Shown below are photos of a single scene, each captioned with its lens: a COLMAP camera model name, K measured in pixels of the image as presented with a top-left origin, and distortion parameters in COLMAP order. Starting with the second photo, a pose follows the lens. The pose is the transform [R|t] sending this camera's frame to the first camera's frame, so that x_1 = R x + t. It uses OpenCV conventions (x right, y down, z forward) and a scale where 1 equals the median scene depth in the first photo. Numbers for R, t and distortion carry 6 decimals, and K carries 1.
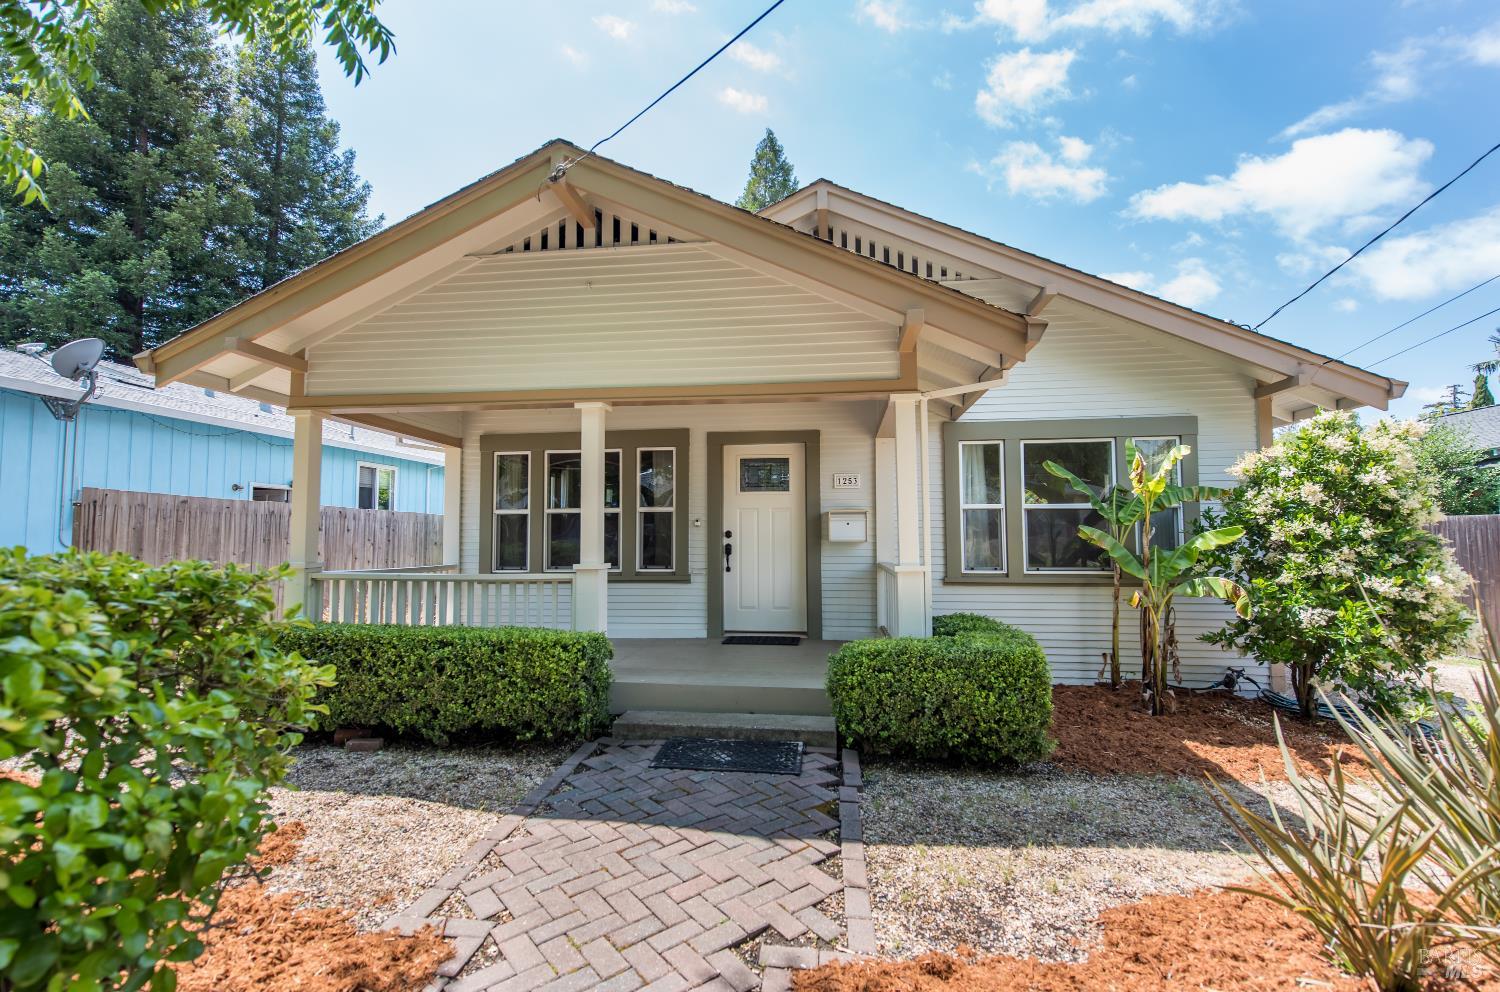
lens RADIAL K [[689.9, 0, 750.0], [0, 689.9, 496.0], [0, 0, 1]] dist [-0.000179, -0.000002]
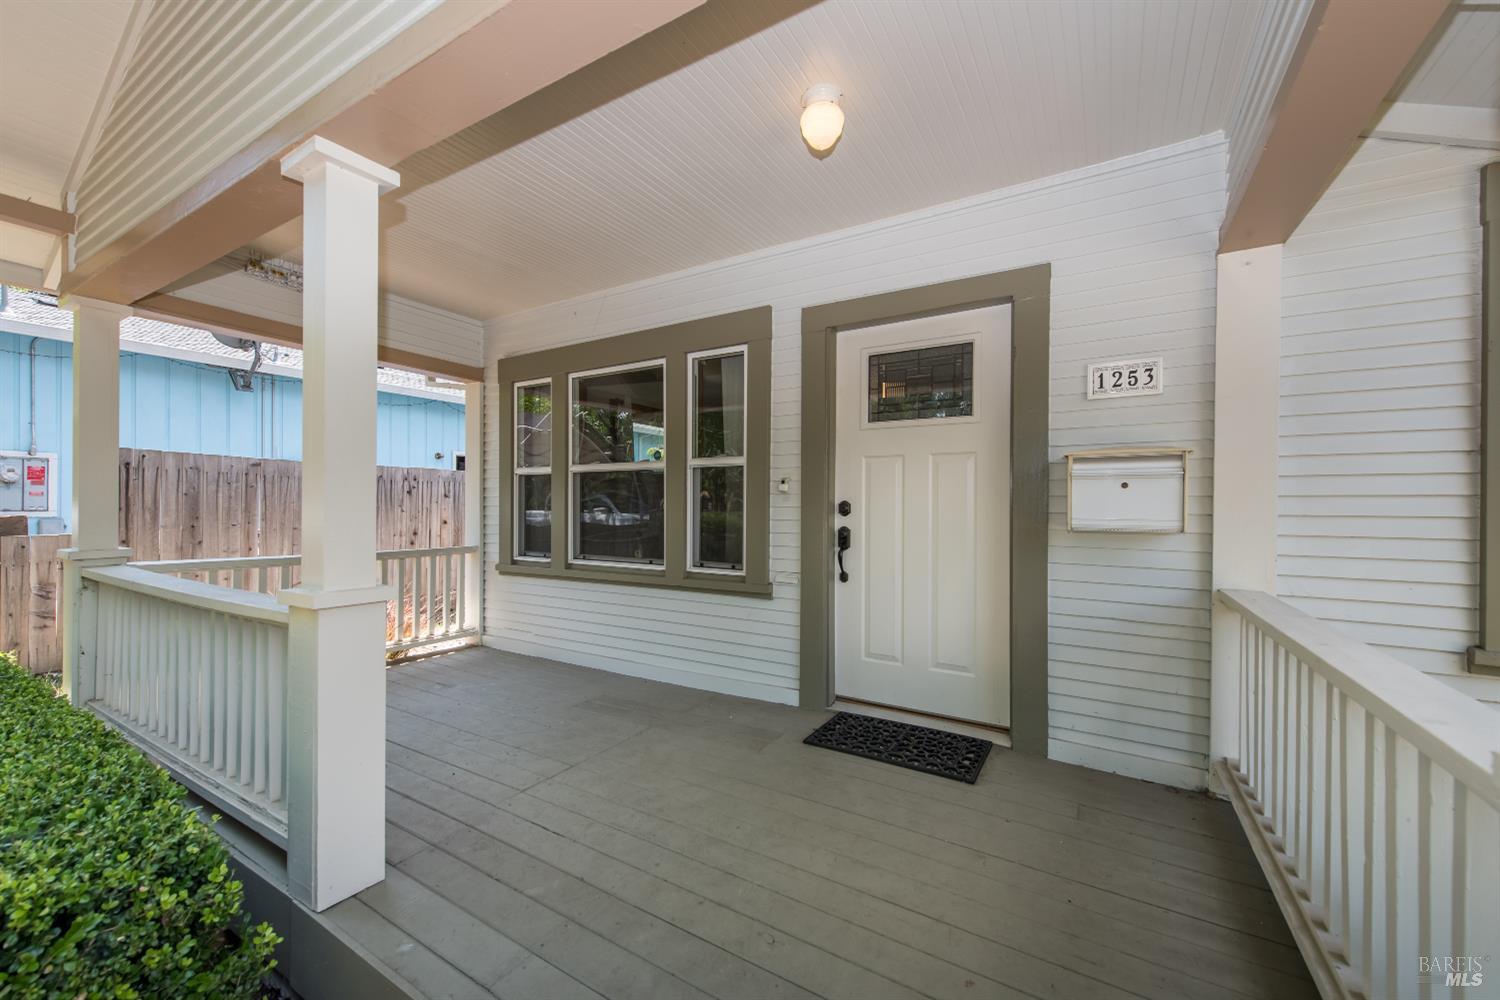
lens RADIAL K [[582.7, 0, 747.5], [0, 582.7, 507.0], [0, 0, 1]] dist [0.007629, -0.000456]
pose [[0.918878, 0.010773, -0.394394, 0.072864], [0.015120, 0.997931, 0.062486, 0.027159], [0.394251, -0.063381, 0.916815, 0.586171]]
